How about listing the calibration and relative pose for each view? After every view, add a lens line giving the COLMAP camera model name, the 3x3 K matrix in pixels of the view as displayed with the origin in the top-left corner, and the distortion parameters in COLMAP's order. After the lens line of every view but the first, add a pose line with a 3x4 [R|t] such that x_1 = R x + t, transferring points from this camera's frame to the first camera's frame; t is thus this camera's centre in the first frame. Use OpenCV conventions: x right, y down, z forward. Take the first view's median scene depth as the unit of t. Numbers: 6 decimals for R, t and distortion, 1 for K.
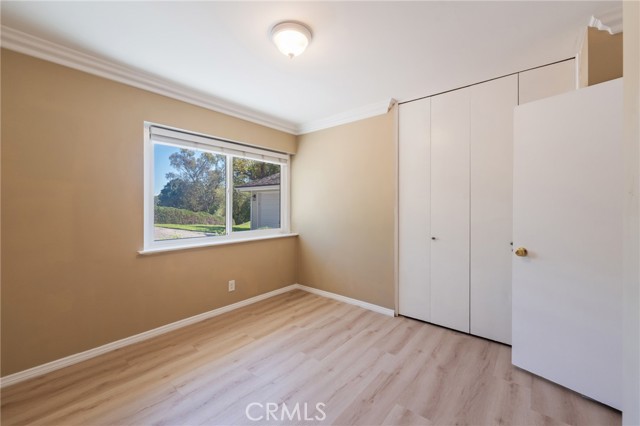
lens RADIAL K [[260.0, 0, 320.0], [0, 260.0, 213.0], [0, 0, 1]] dist [-0.000878, -0.000181]
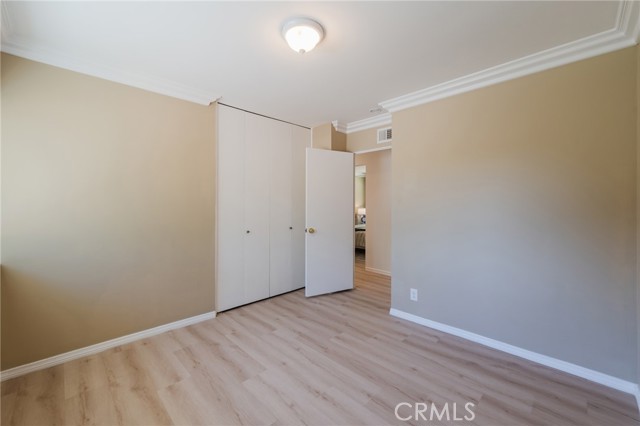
lens RADIAL K [[260.0, 0, 320.0], [0, 260.0, 213.0], [0, 0, 1]] dist [-0.000878, -0.000181]
pose [[0.089611, -0.030577, 0.995507, -0.742839], [0.022010, 0.999345, 0.028714, -0.016999], [-0.995734, 0.019338, 0.090226, 0.584056]]
